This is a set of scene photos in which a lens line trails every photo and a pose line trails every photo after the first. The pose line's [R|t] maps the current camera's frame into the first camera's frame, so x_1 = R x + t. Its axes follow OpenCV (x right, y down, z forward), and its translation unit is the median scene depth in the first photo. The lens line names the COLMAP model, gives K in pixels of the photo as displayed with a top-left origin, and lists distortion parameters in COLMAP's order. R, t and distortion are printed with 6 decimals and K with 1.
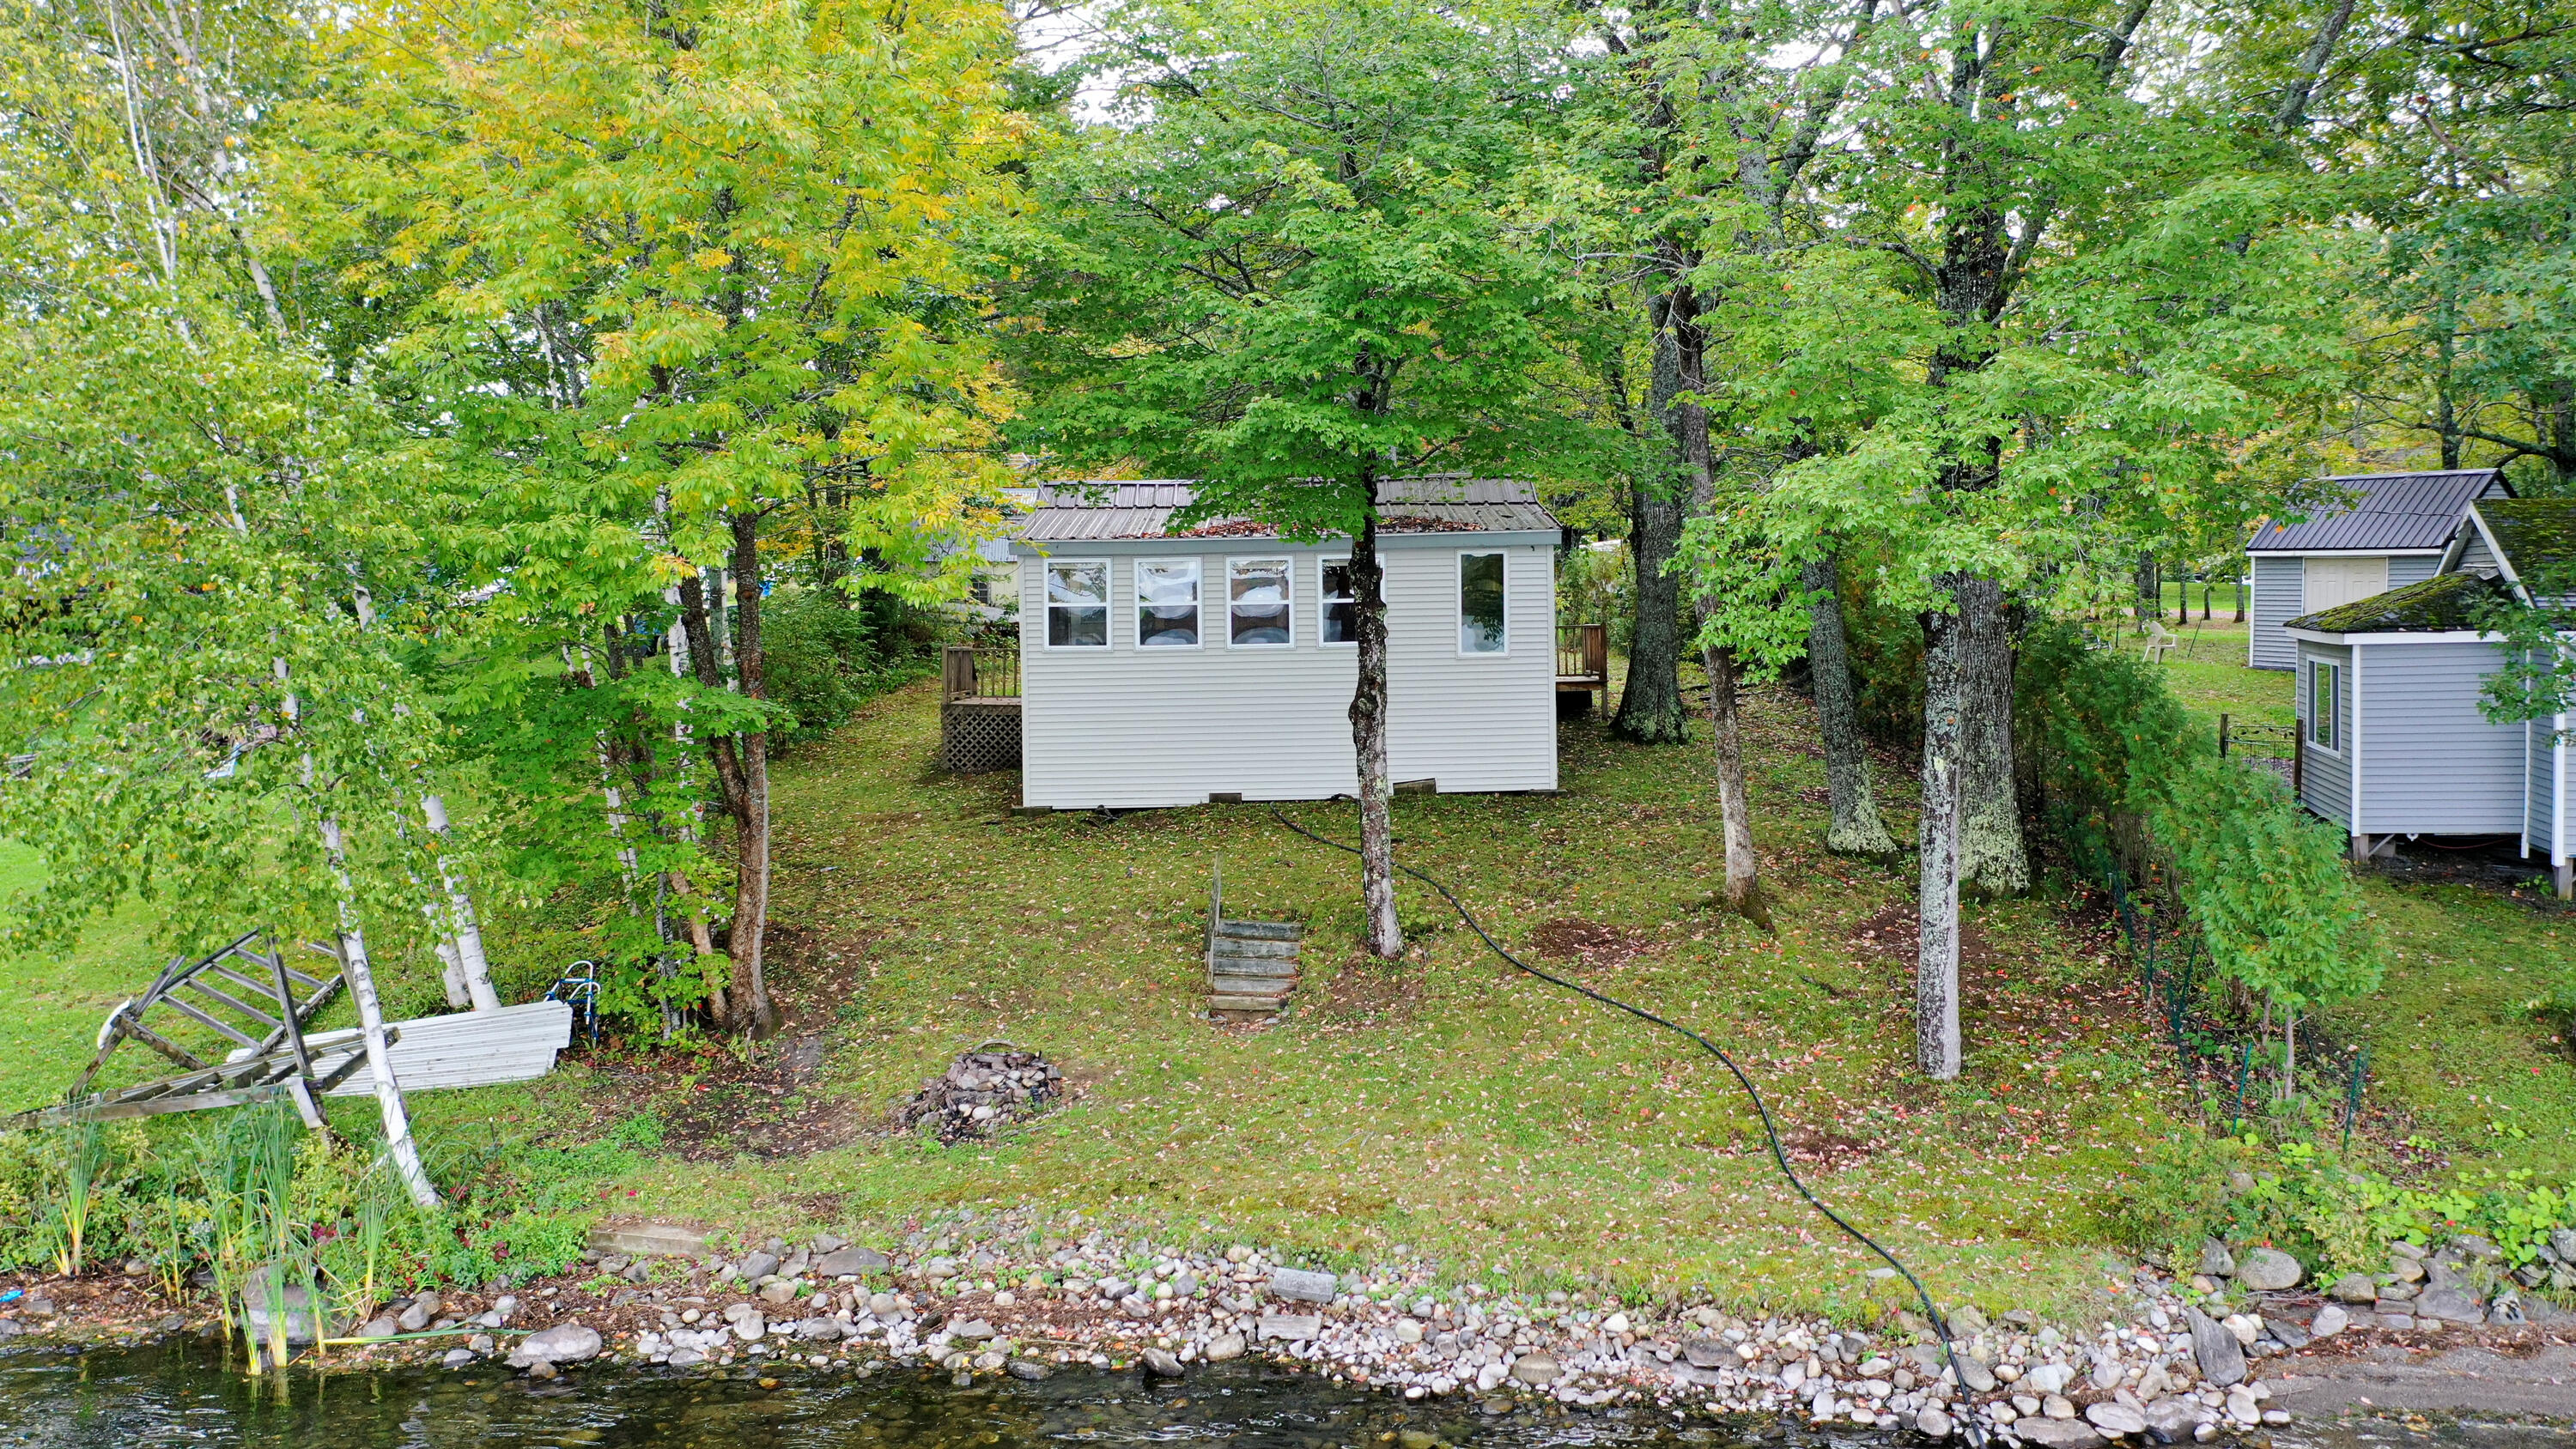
lens RADIAL K [[2027.9, 0, 1288.0], [0, 2027.9, 724.5], [0, 0, 1]] dist [-0.009964, 0.001193]
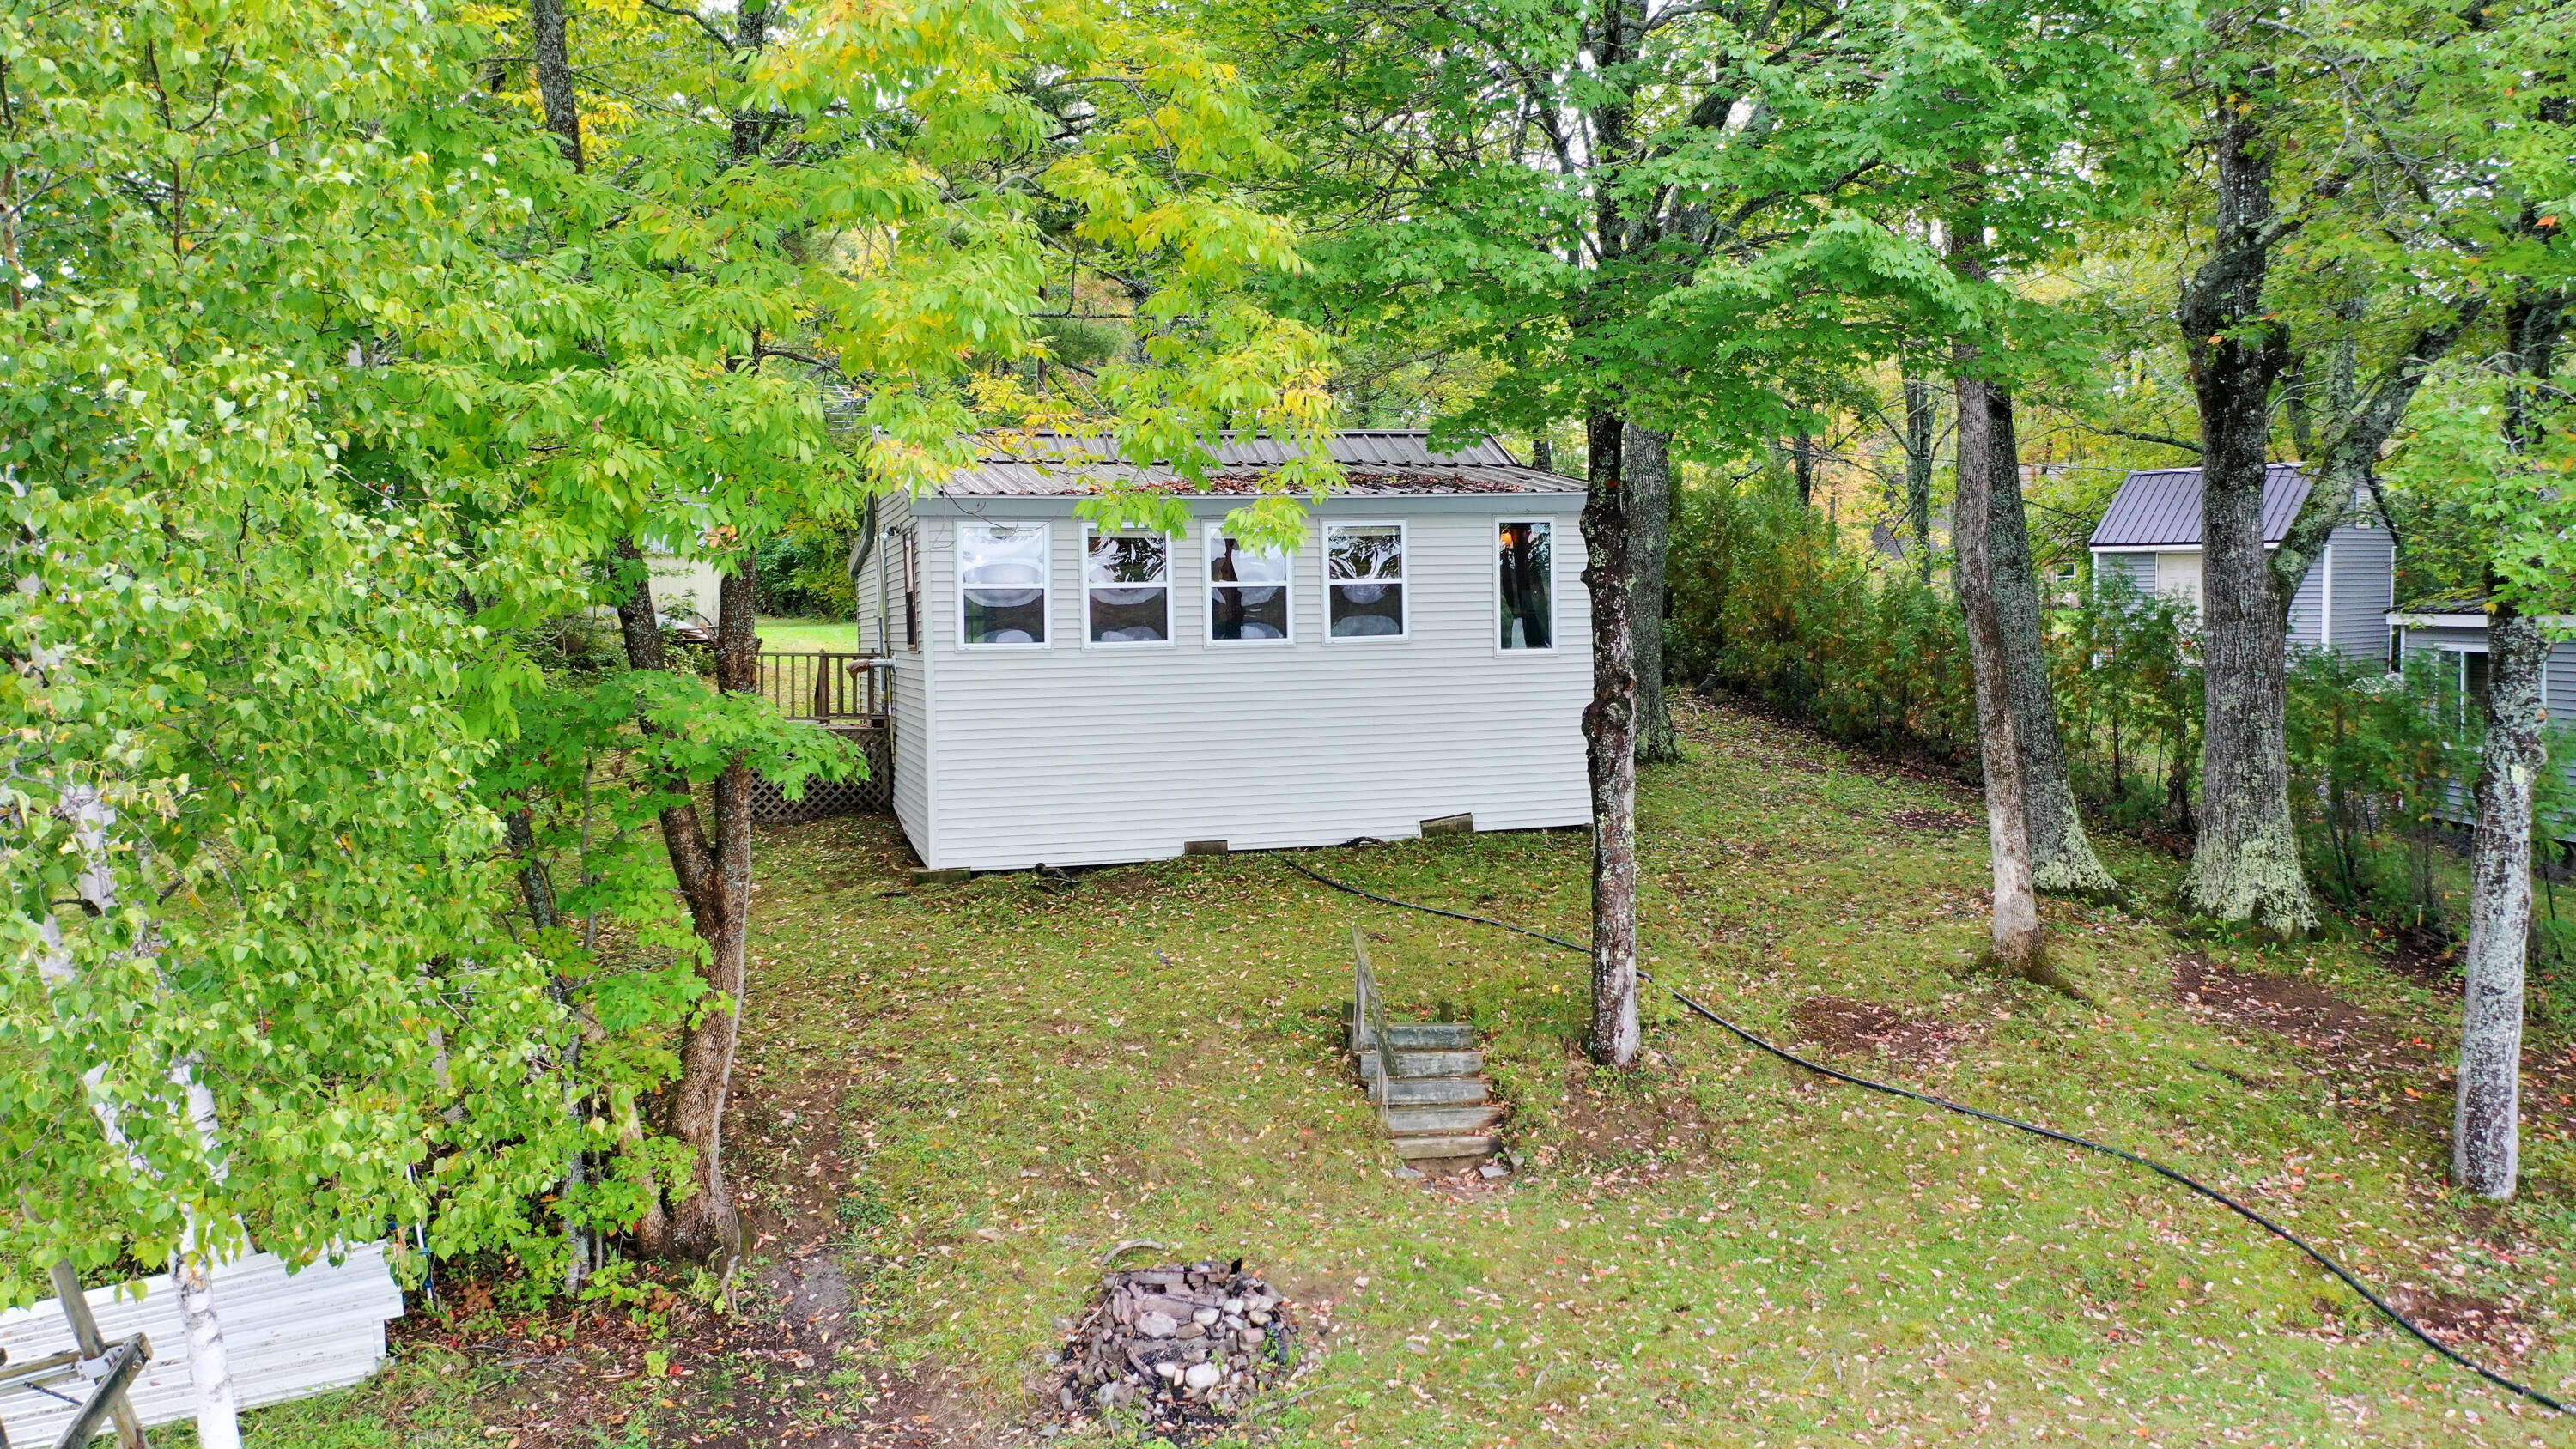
lens RADIAL K [[2027.9, 0, 1288.0], [0, 2027.9, 724.5], [0, 0, 1]] dist [-0.009964, 0.001193]
pose [[0.958079, -0.016715, 0.286016, -0.258352], [0.020717, 0.999725, -0.010971, 0.000008], [-0.285754, 0.016437, 0.958162, 0.341954]]
